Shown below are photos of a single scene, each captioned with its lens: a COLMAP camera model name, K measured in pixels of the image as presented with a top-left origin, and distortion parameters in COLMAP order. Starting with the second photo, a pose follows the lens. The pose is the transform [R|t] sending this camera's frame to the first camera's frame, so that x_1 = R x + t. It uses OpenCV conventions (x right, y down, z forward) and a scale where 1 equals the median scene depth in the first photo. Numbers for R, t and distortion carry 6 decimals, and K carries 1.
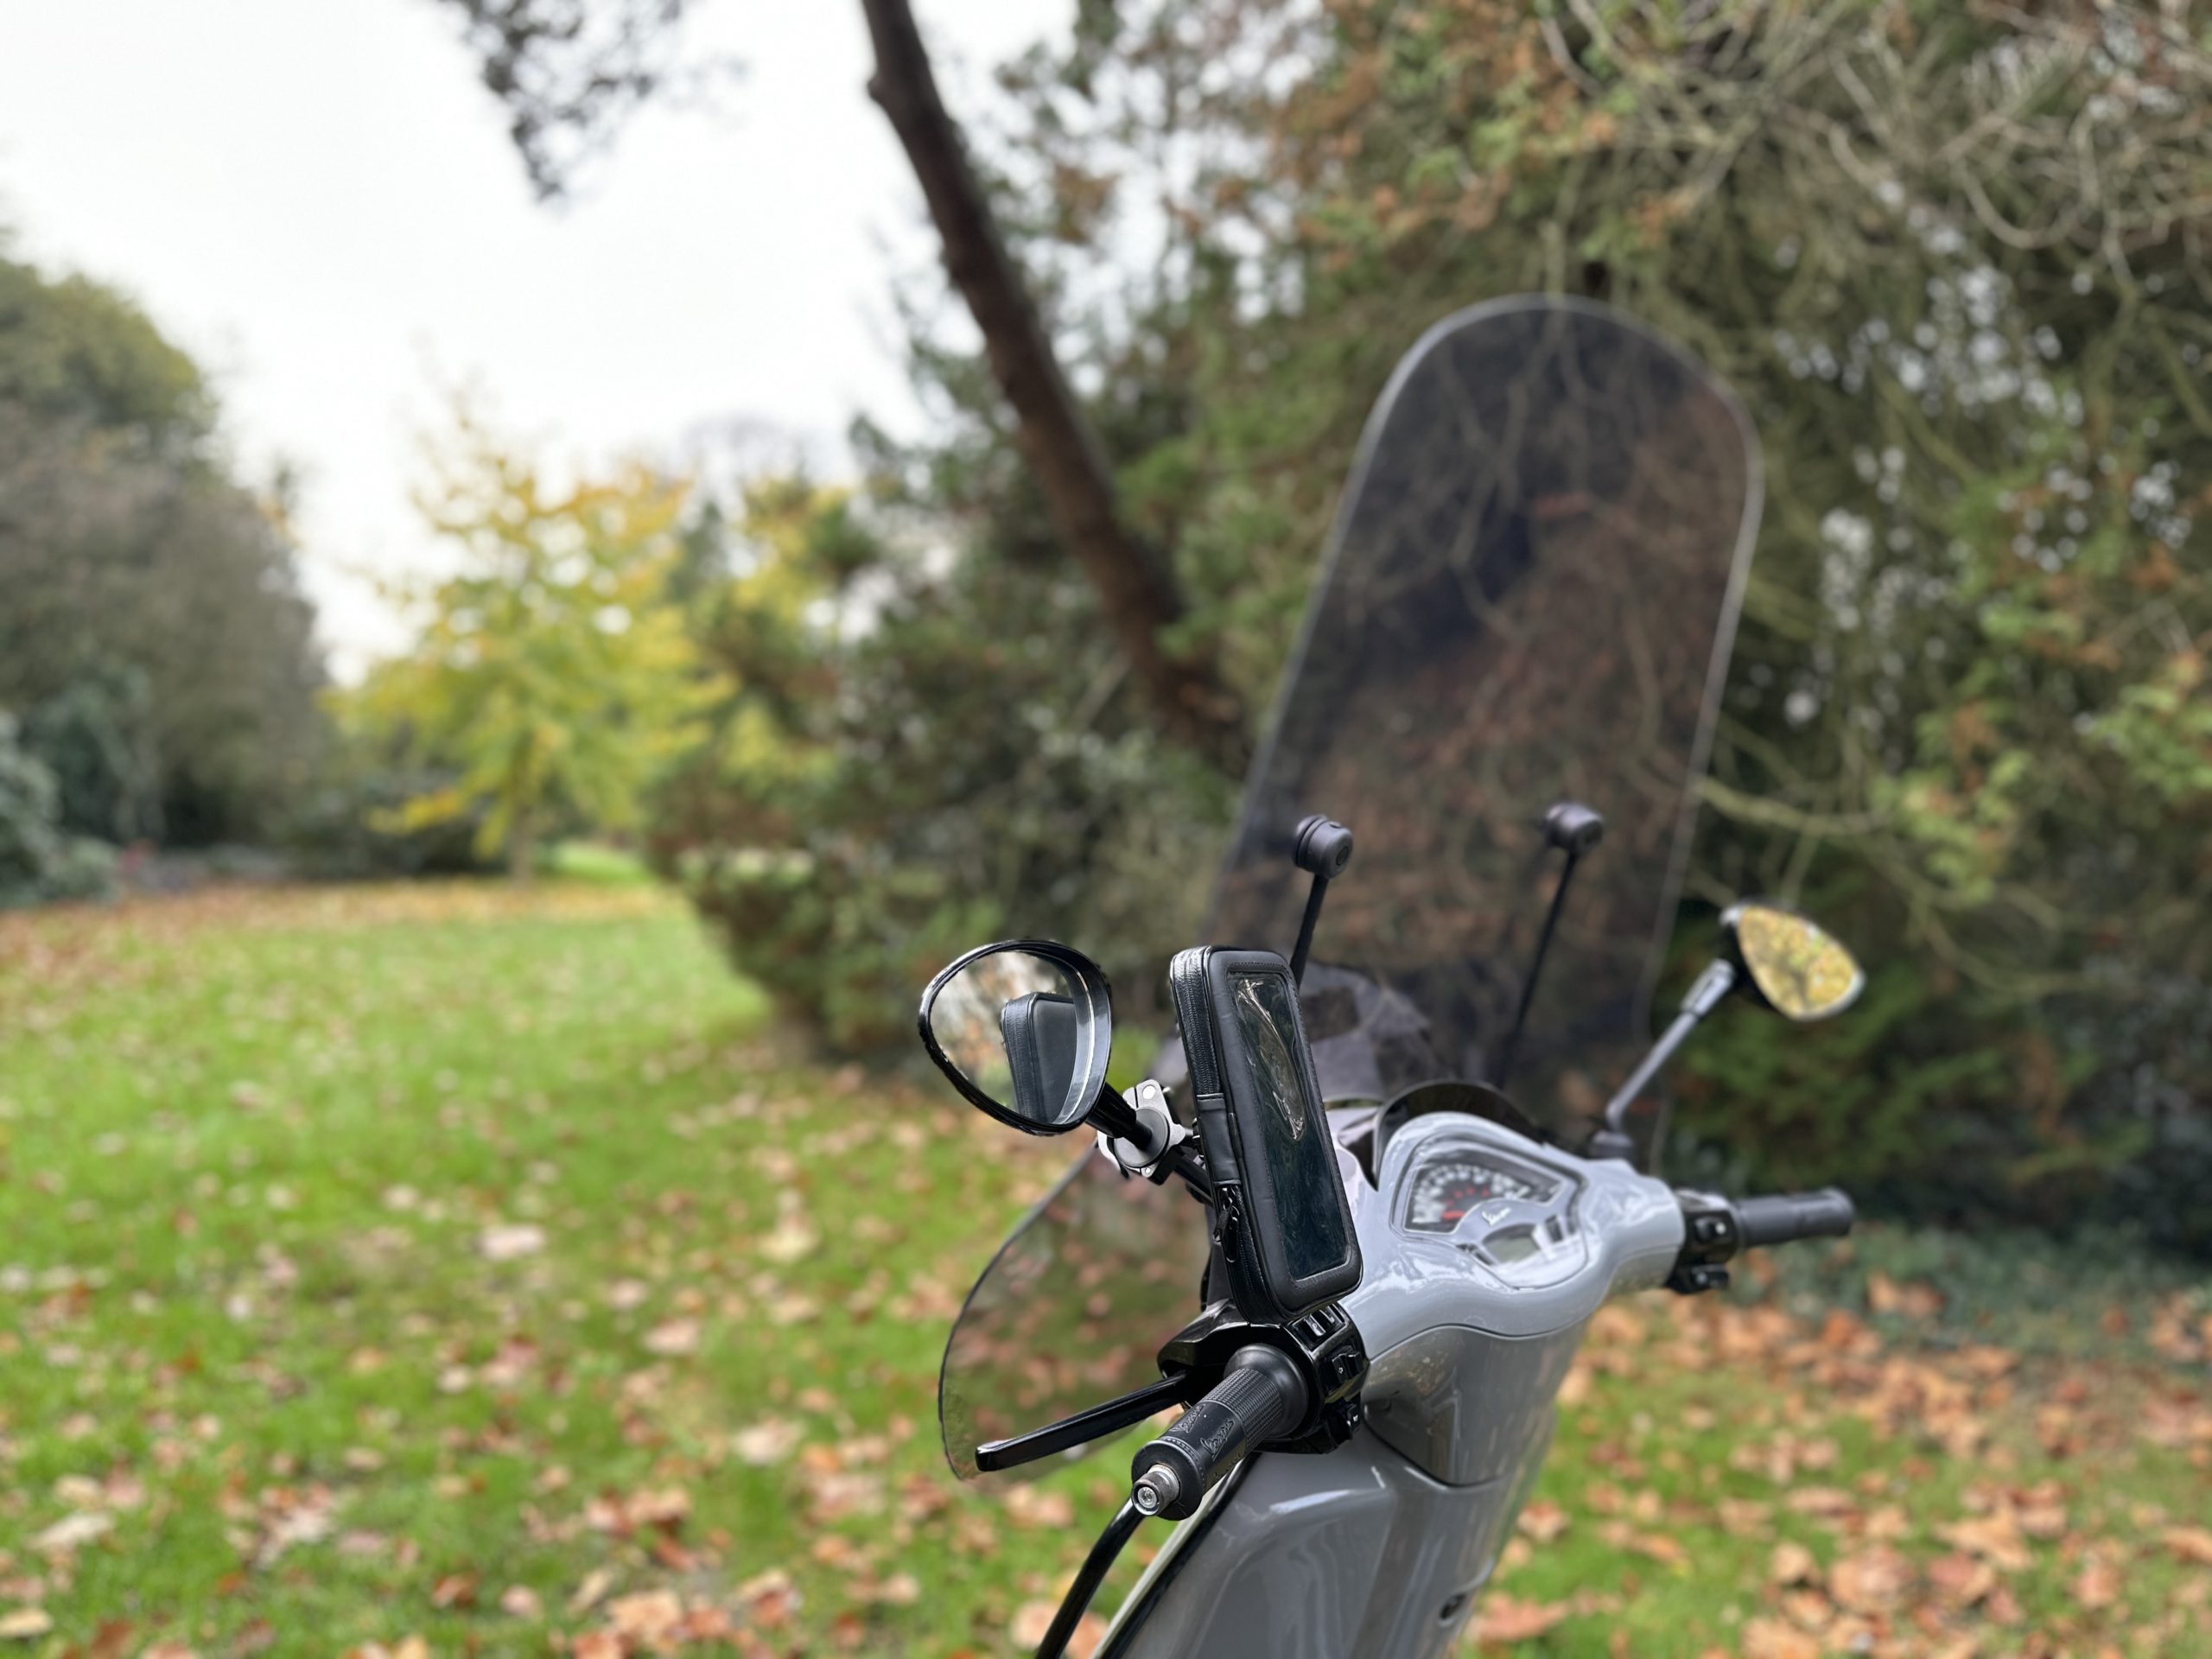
lens RADIAL K [[1567.0, 0, 1096.0], [0, 1567.0, 830.3], [0, 0, 1]] dist [0.005585, -0.015004]
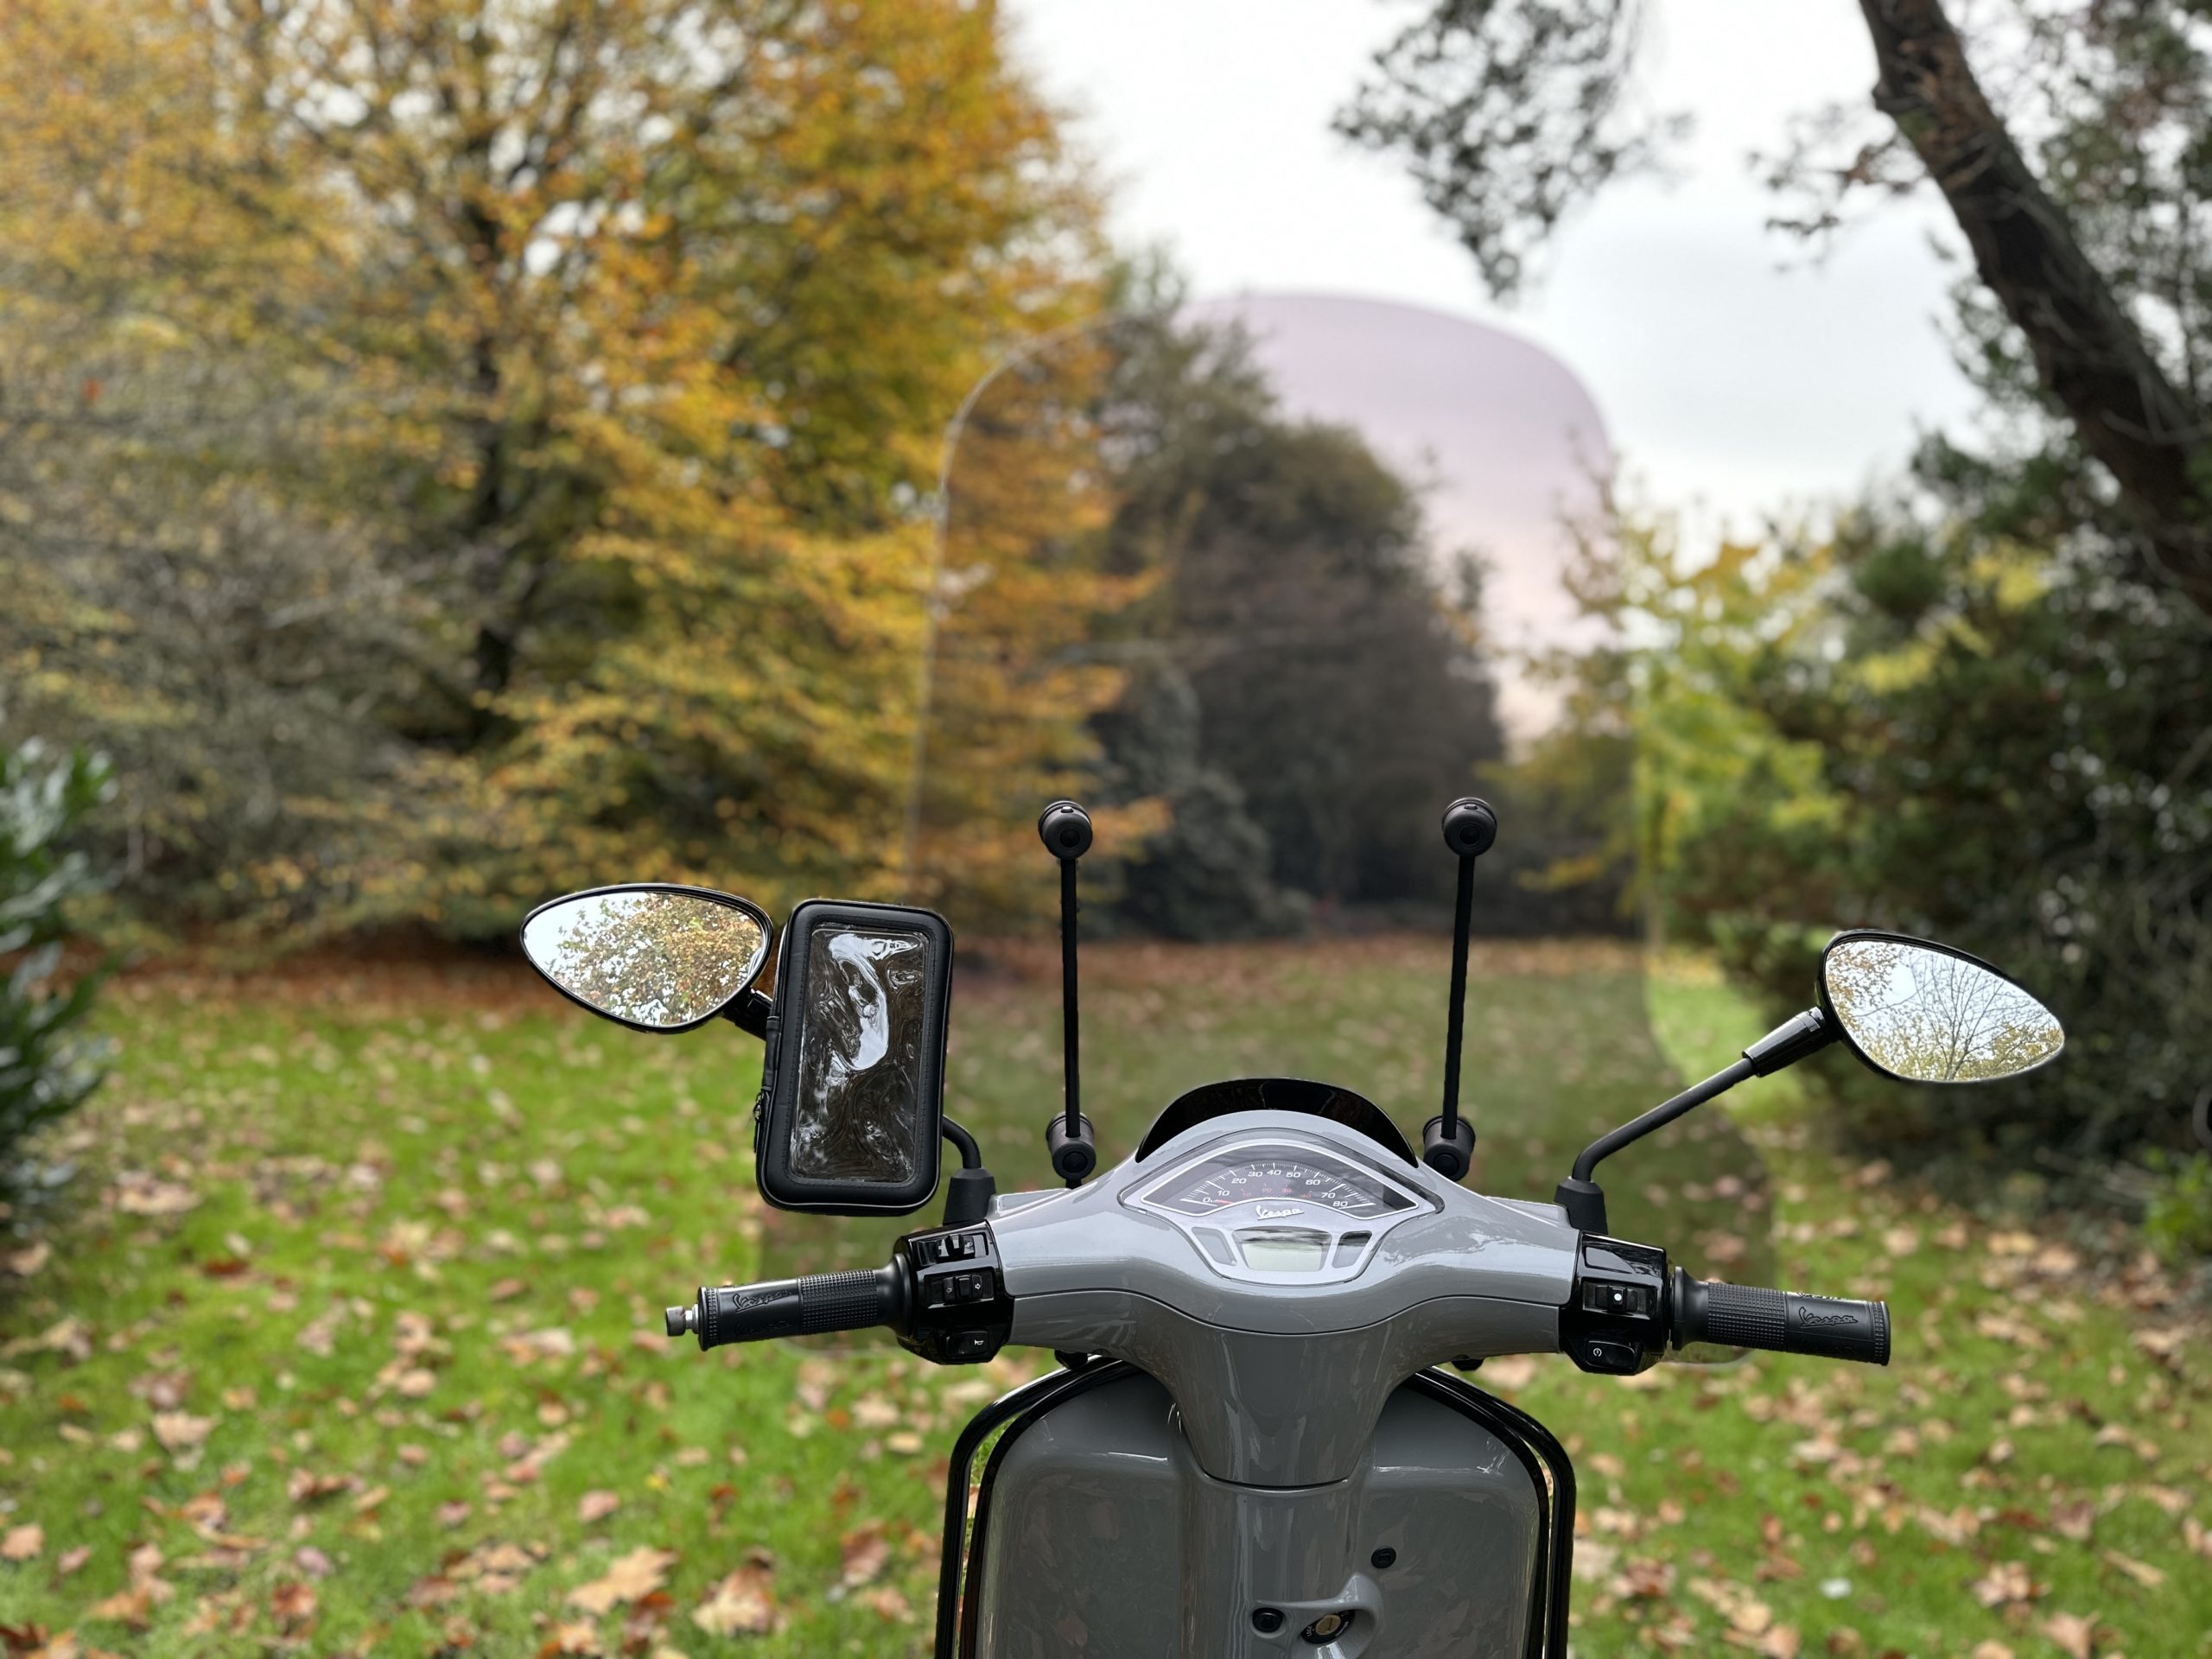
lens RADIAL K [[1542.8, 0, 1099.9], [0, 1542.8, 859.4], [0, 0, 1]] dist [0.015699, -0.014400]
pose [[0.745746, 0.015719, -0.666045, 0.193584], [-0.031883, 0.999418, -0.012112, 0.009677], [0.665467, 0.030268, 0.745813, 0.035546]]
